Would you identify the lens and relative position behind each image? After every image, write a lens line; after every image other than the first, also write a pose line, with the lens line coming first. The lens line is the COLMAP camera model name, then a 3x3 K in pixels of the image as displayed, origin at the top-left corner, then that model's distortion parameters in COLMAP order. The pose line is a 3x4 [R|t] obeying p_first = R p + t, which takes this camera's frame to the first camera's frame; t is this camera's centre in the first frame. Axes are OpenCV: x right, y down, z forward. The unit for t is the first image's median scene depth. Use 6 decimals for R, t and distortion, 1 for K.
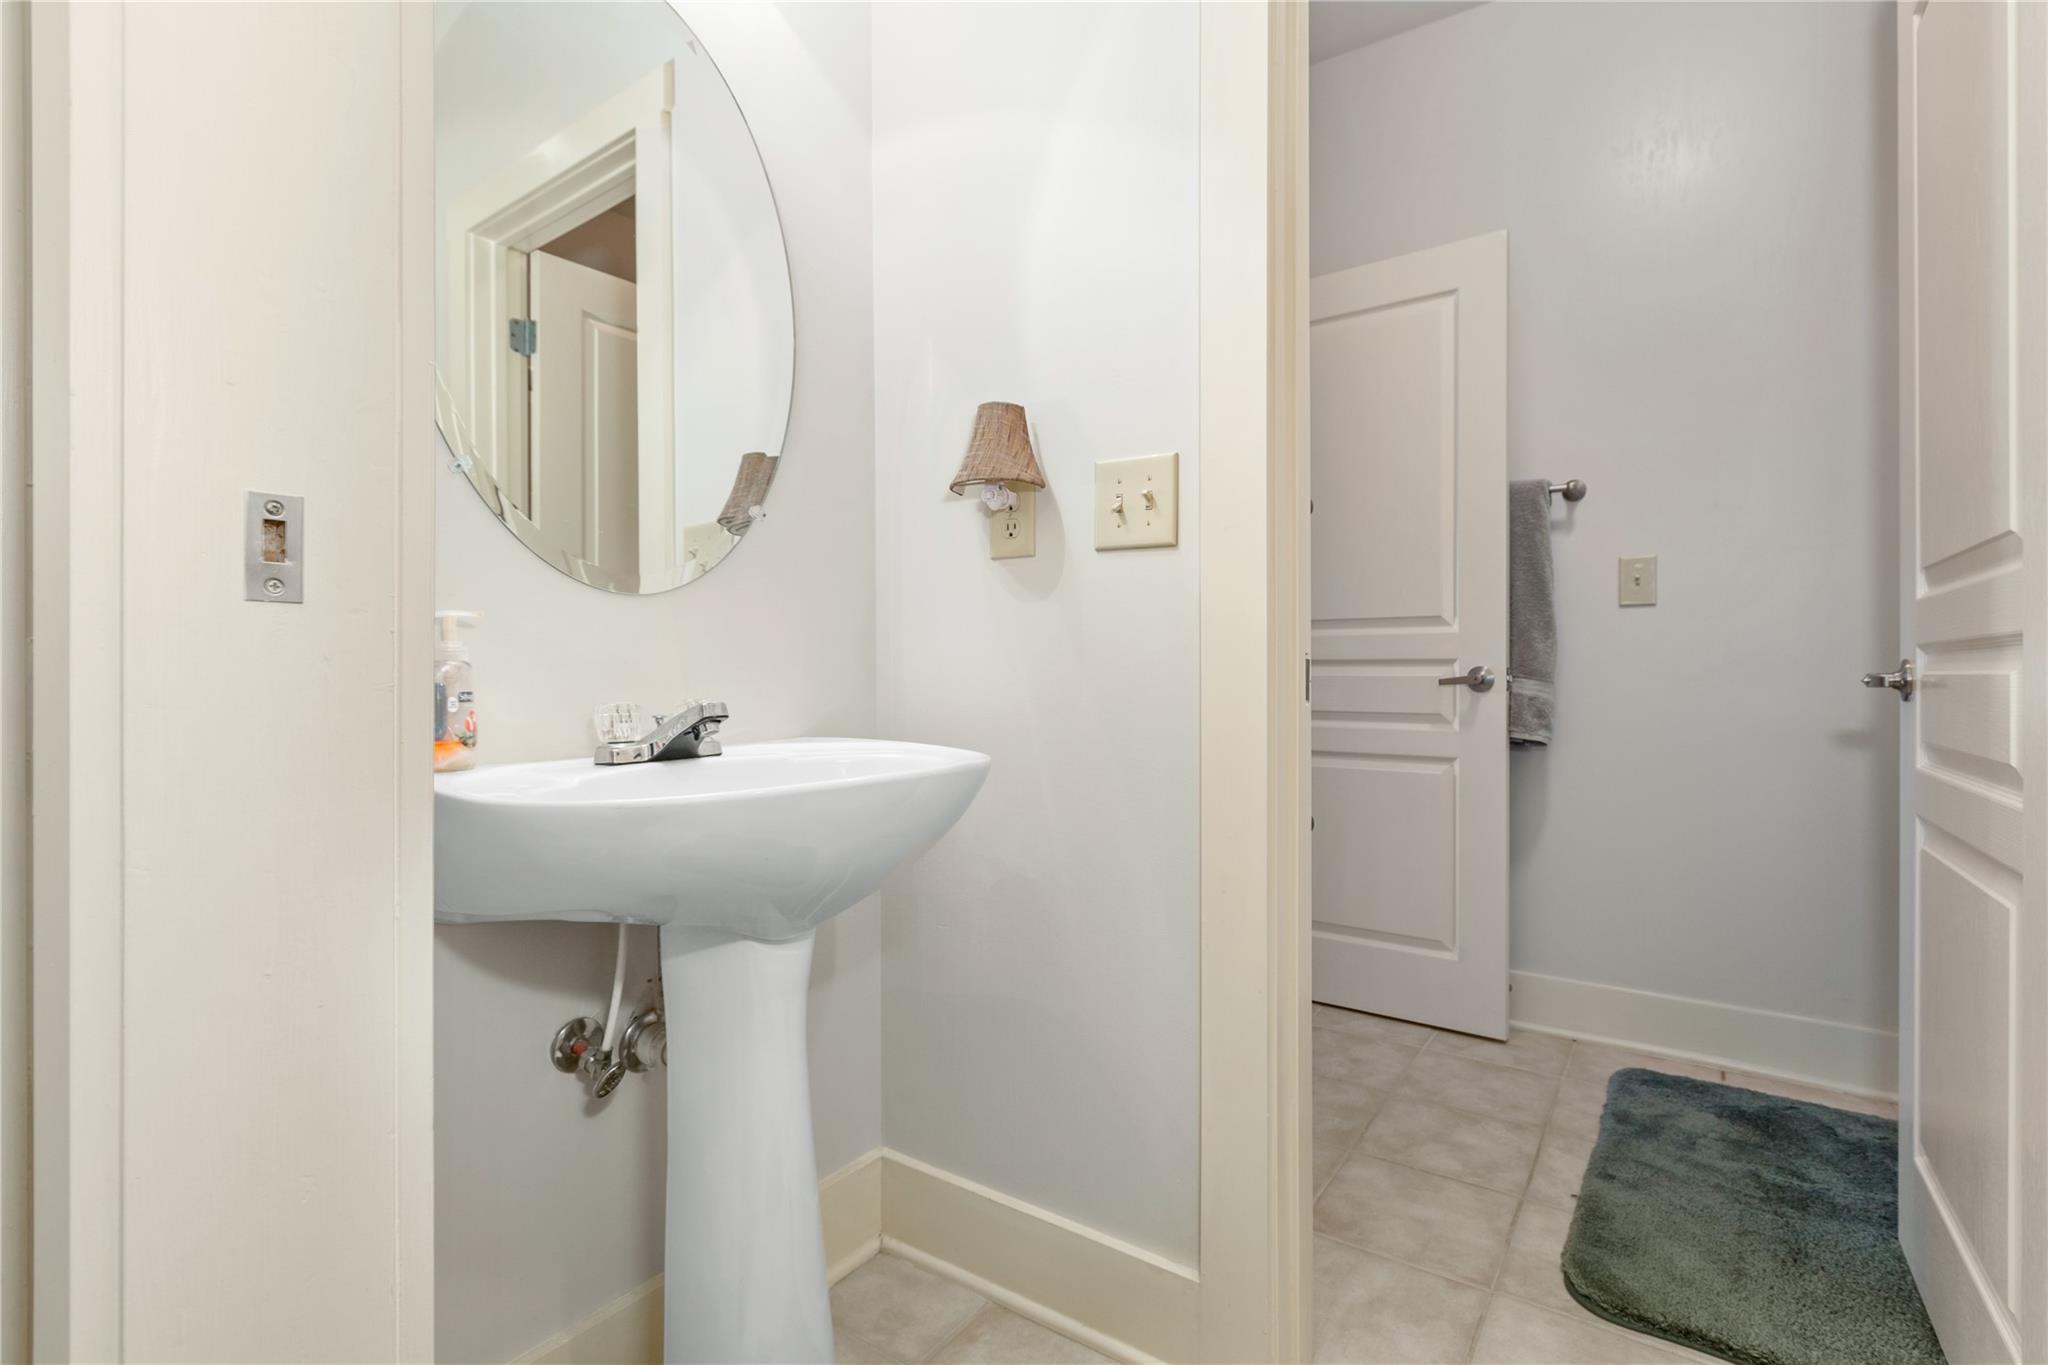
lens RADIAL K [[943.4, 0, 1060.5], [0, 943.4, 676.4], [0, 0, 1]] dist [-0.001315, -0.000730]
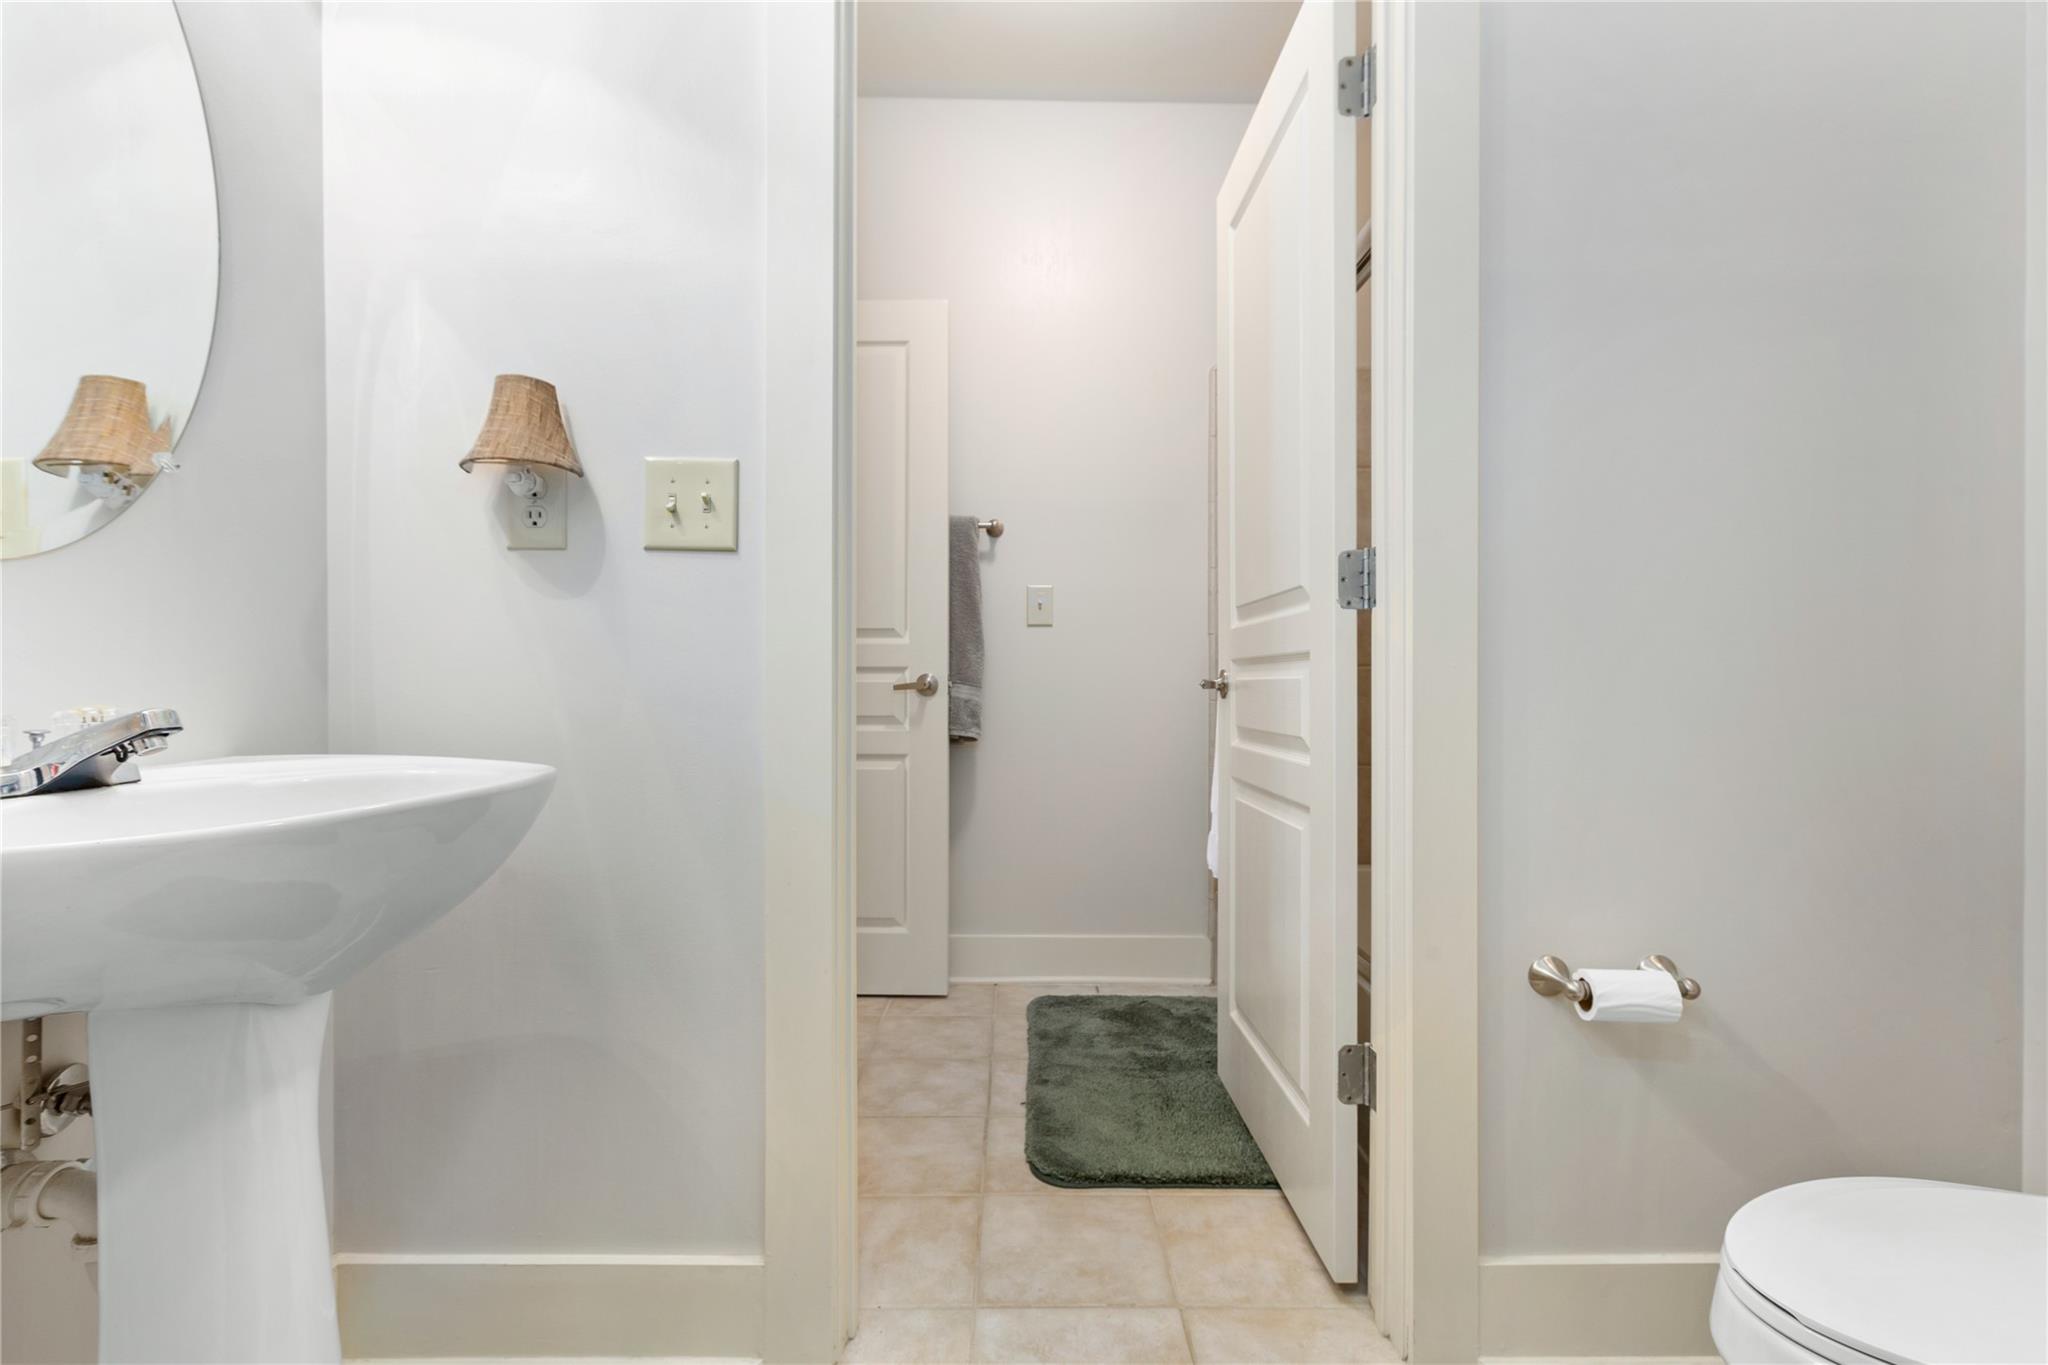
lens RADIAL K [[937.4, 0, 1012.8], [0, 937.4, 684.9], [0, 0, 1]] dist [0.001925, 0.000352]
pose [[0.826176, -0.000335, 0.563412, -0.165134], [0.001070, 0.999999, -0.000974, 0.006215], [-0.563411, 0.001408, 0.826176, -0.005298]]
